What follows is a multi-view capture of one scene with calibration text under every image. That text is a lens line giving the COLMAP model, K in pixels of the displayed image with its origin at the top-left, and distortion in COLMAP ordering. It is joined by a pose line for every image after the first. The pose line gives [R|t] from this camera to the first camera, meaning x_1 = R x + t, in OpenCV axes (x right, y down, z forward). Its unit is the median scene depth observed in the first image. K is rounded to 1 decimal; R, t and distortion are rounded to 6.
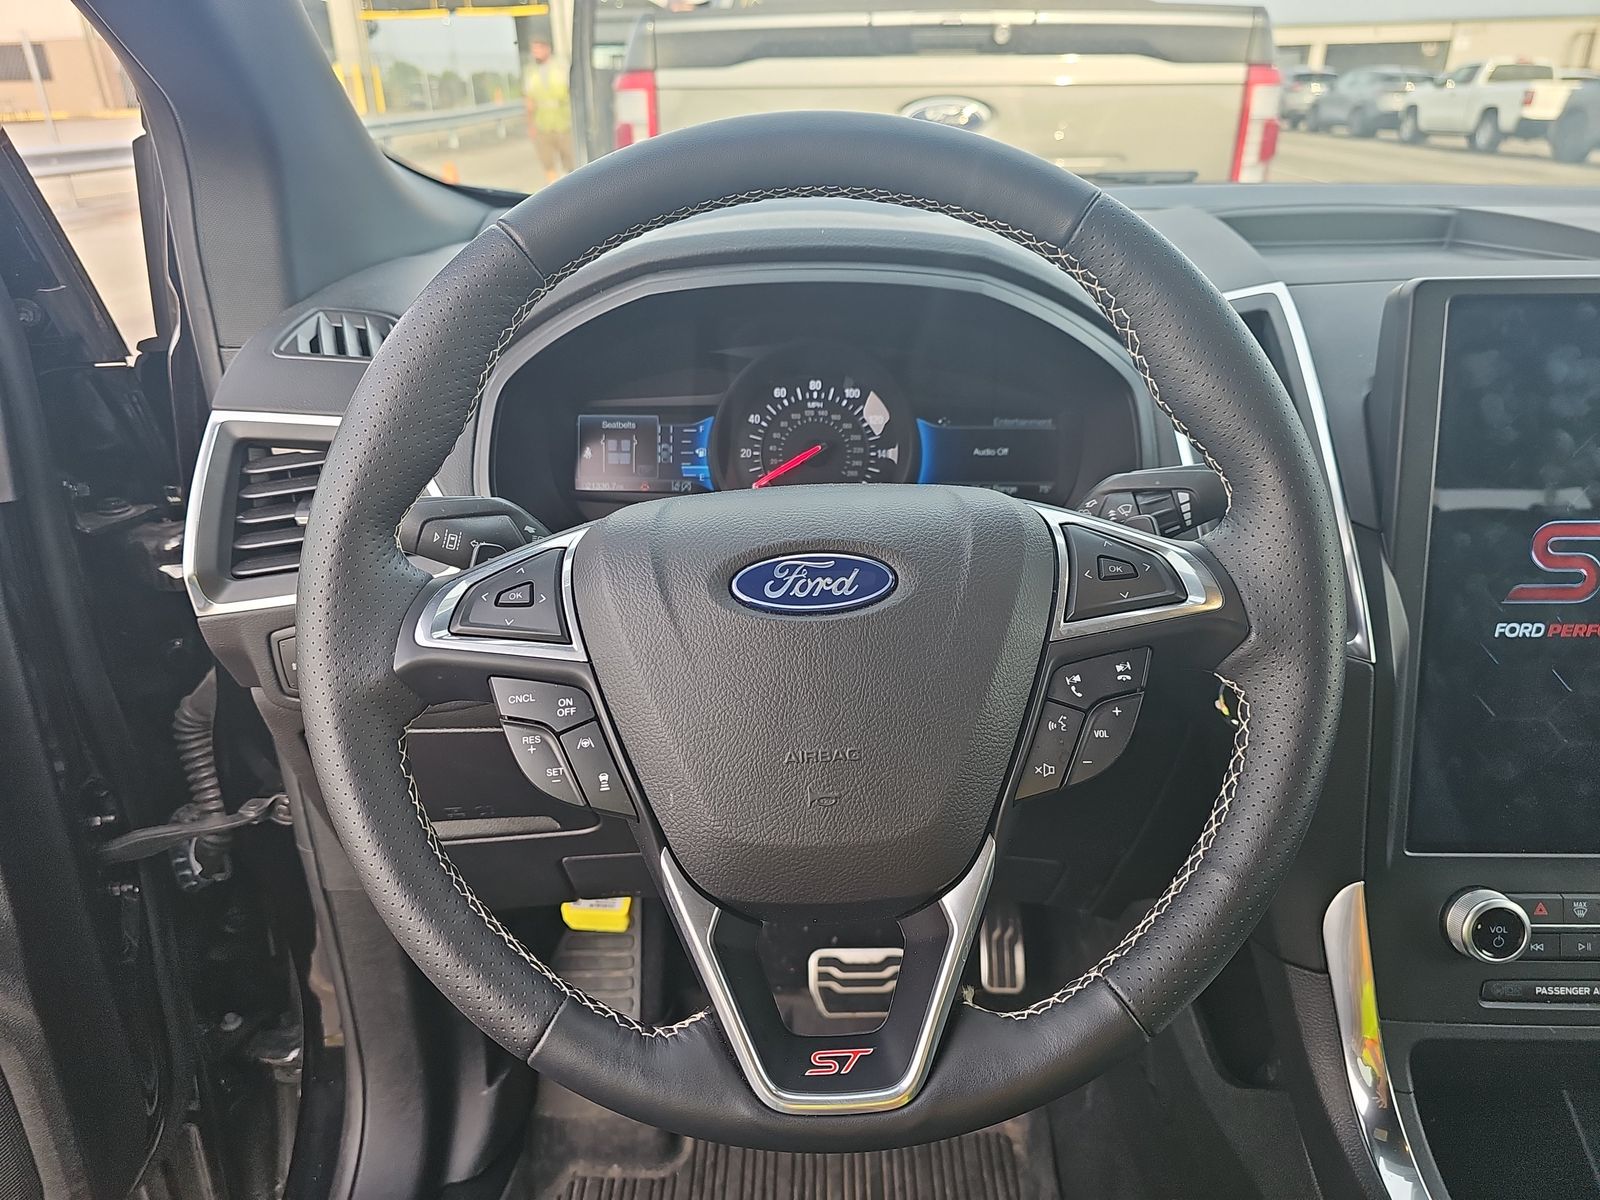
lens RADIAL K [[1053.1, 0, 800.0], [0, 1053.1, 600.0], [0, 0, 1]] dist [0.000031, -0.026273]
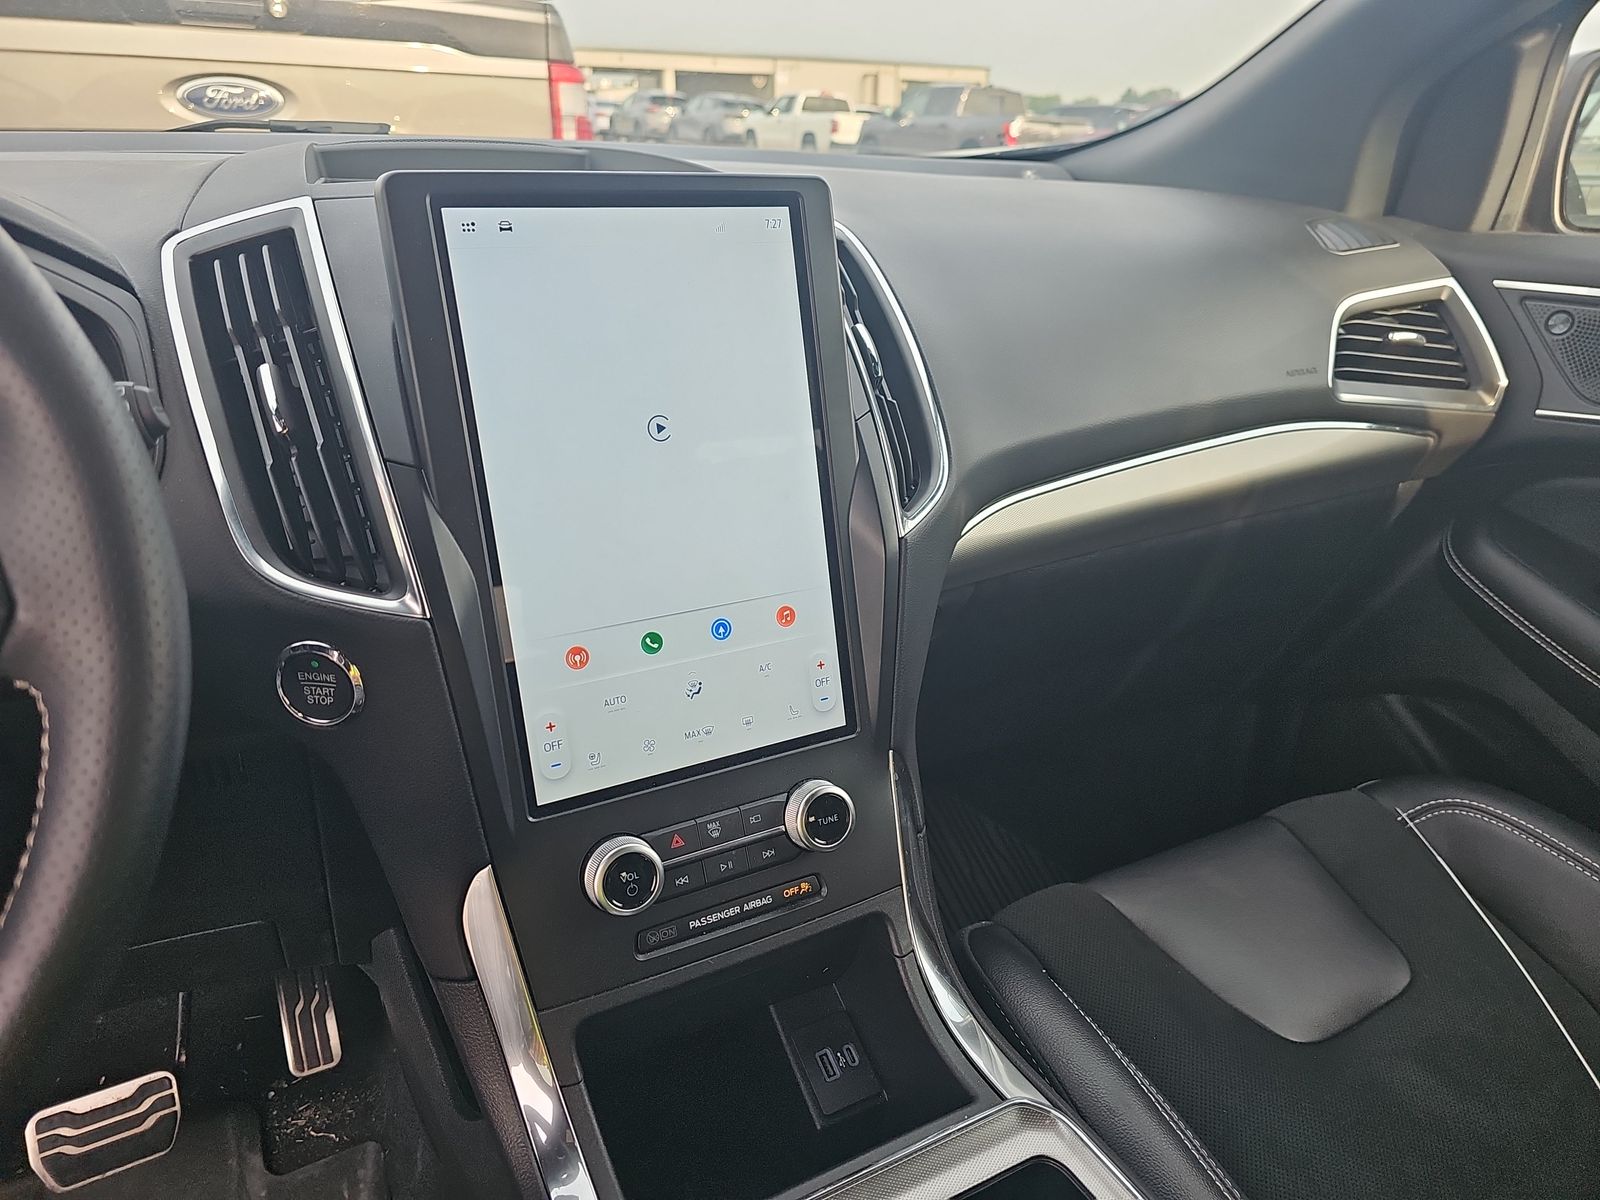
lens RADIAL K [[1053.1, 0, 800.0], [0, 1053.1, 600.0], [0, 0, 1]] dist [0.000031, -0.026273]
pose [[0.854879, -0.172355, 0.489362, 0.390583], [0.174507, 0.983775, 0.041638, 0.062745], [-0.488599, 0.049802, 0.871086, 0.103581]]
